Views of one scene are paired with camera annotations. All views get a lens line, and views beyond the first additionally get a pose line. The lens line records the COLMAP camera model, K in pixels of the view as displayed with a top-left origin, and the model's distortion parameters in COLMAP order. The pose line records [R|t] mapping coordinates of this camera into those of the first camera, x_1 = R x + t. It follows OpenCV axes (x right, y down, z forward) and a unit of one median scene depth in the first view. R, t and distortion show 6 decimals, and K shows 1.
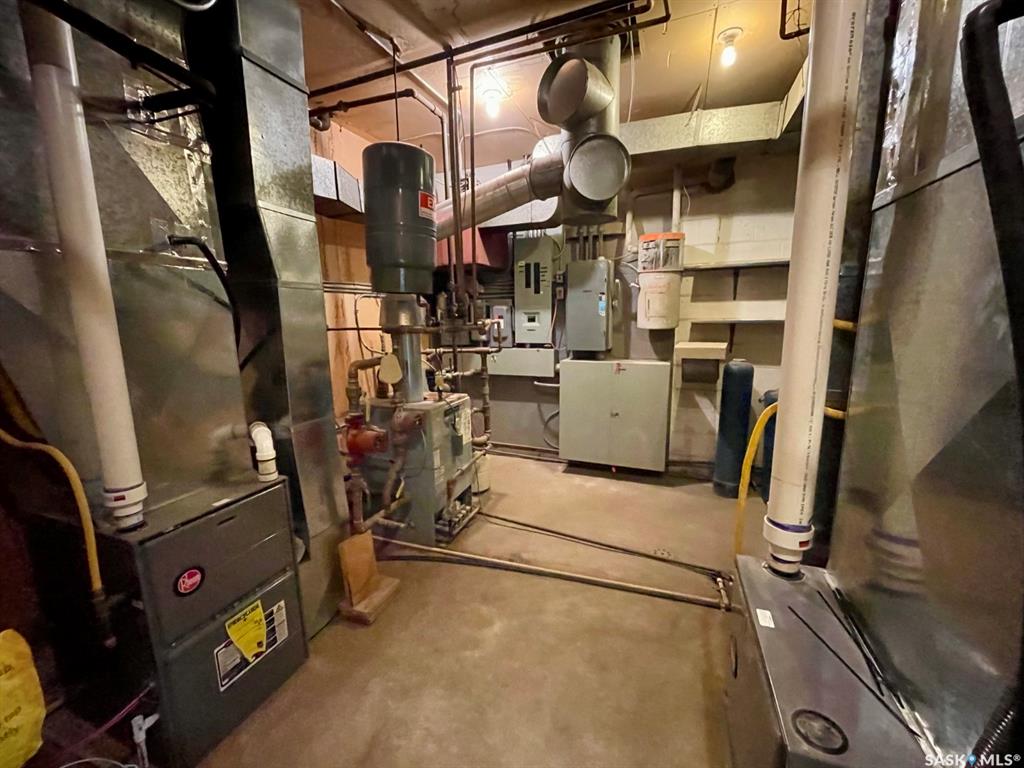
lens RADIAL K [[411.1, 0, 510.1], [0, 411.1, 383.4], [0, 0, 1]] dist [0.000205, -0.000003]
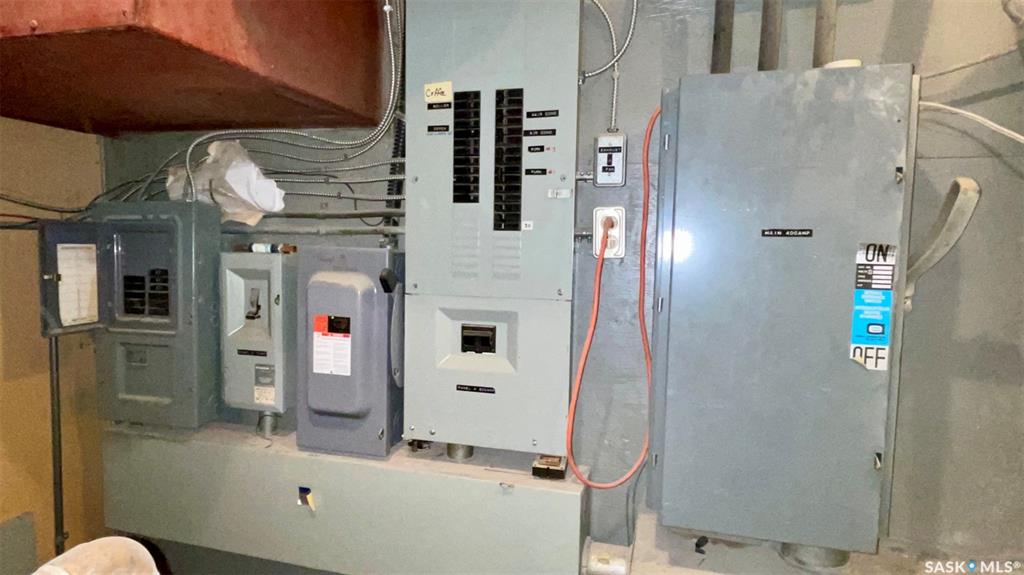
lens RADIAL K [[597.3, 0, 512.0], [0, 597.3, 287.2], [0, 0, 1]] dist [-0.006789, -0.000431]
pose [[0.987032, 0.024574, 0.158630, 0.018392], [-0.010463, 0.995960, -0.089182, -0.160003], [-0.160180, 0.086365, 0.983302, 0.692983]]
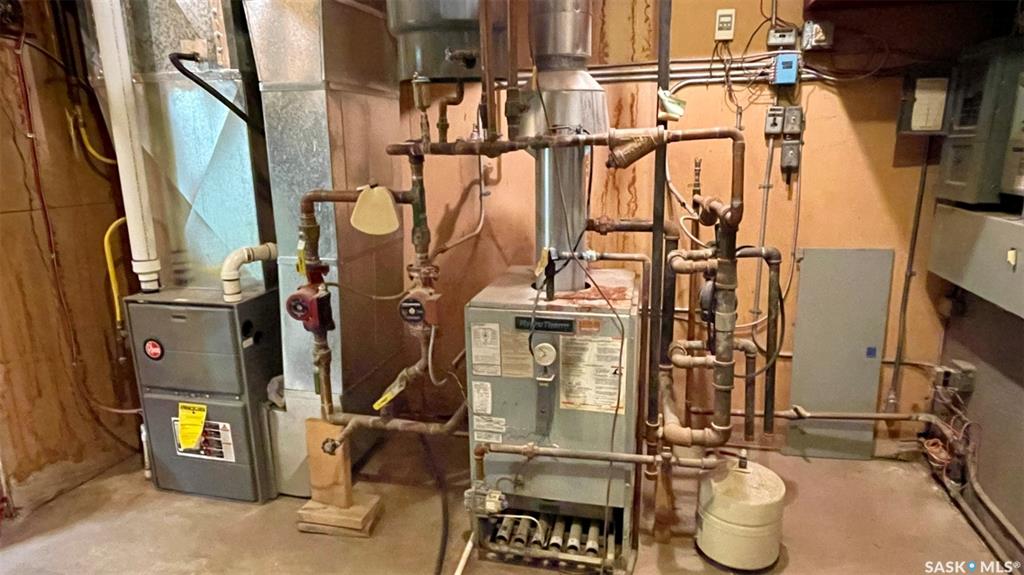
lens RADIAL K [[597.3, 0, 514.8], [0, 597.3, 286.7], [0, 0, 1]] dist [-0.006789, -0.000431]
pose [[0.142702, 0.243310, -0.959394, 0.362187], [-0.147757, 0.963689, 0.222421, -0.088732], [0.978675, 0.110017, 0.173471, 0.607871]]
